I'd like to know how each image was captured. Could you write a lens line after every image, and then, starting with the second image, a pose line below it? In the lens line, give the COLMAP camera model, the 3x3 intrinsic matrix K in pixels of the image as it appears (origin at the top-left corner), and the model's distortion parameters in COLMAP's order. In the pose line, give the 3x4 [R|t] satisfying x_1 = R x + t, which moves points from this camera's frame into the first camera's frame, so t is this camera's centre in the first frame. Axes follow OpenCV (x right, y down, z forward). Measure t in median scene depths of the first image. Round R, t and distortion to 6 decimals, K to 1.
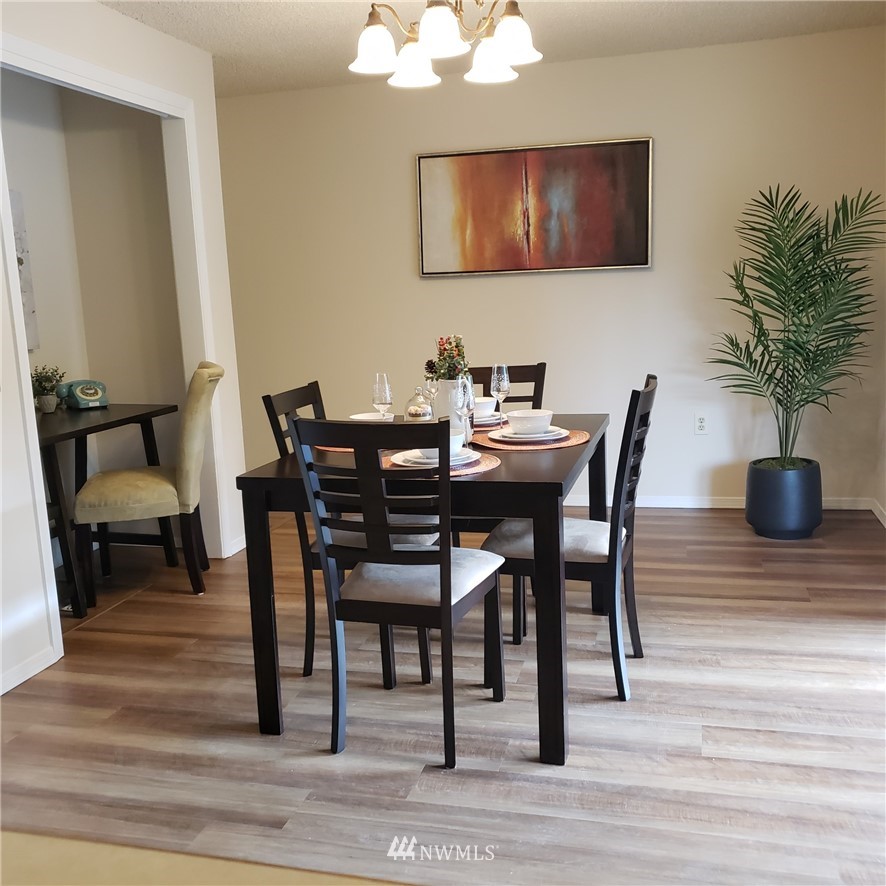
lens RADIAL K [[928.3, 0, 443.0], [0, 928.3, 443.0], [0, 0, 1]] dist [0.076821, -0.164829]
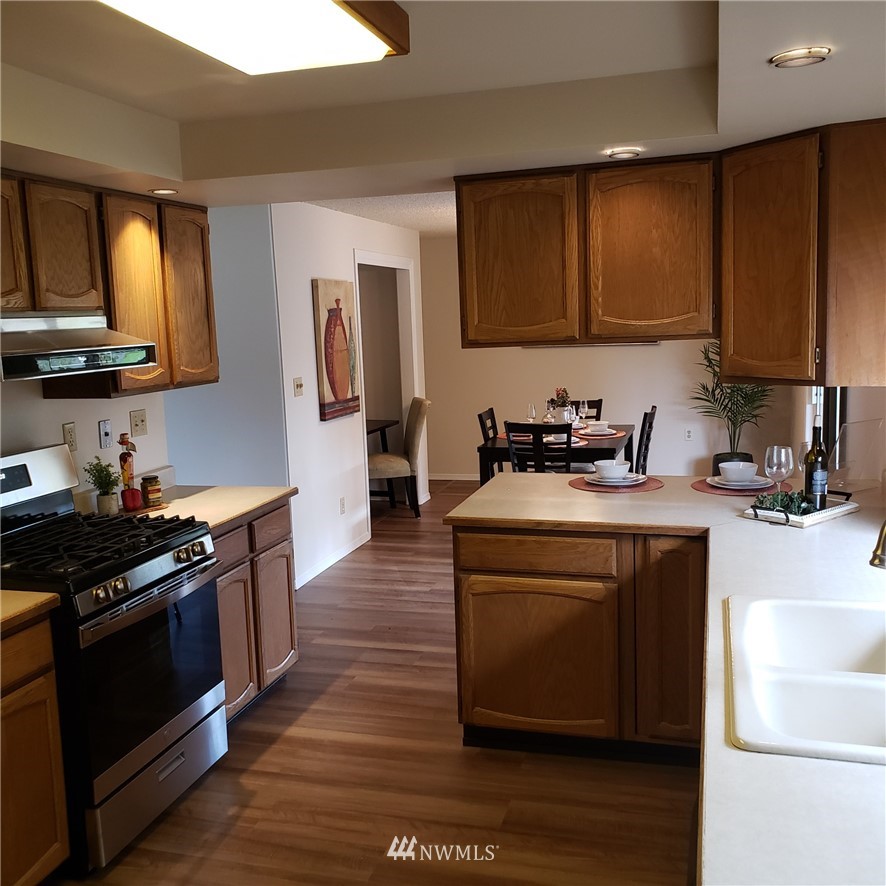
lens RADIAL K [[928.3, 0, 443.0], [0, 928.3, 443.0], [0, 0, 1]] dist [0.076821, -0.164829]
pose [[0.999652, 0.008074, -0.025116, -0.208275], [-0.008833, 0.999503, -0.030272, 0.081961], [0.024859, 0.030483, 0.999226, -1.149874]]
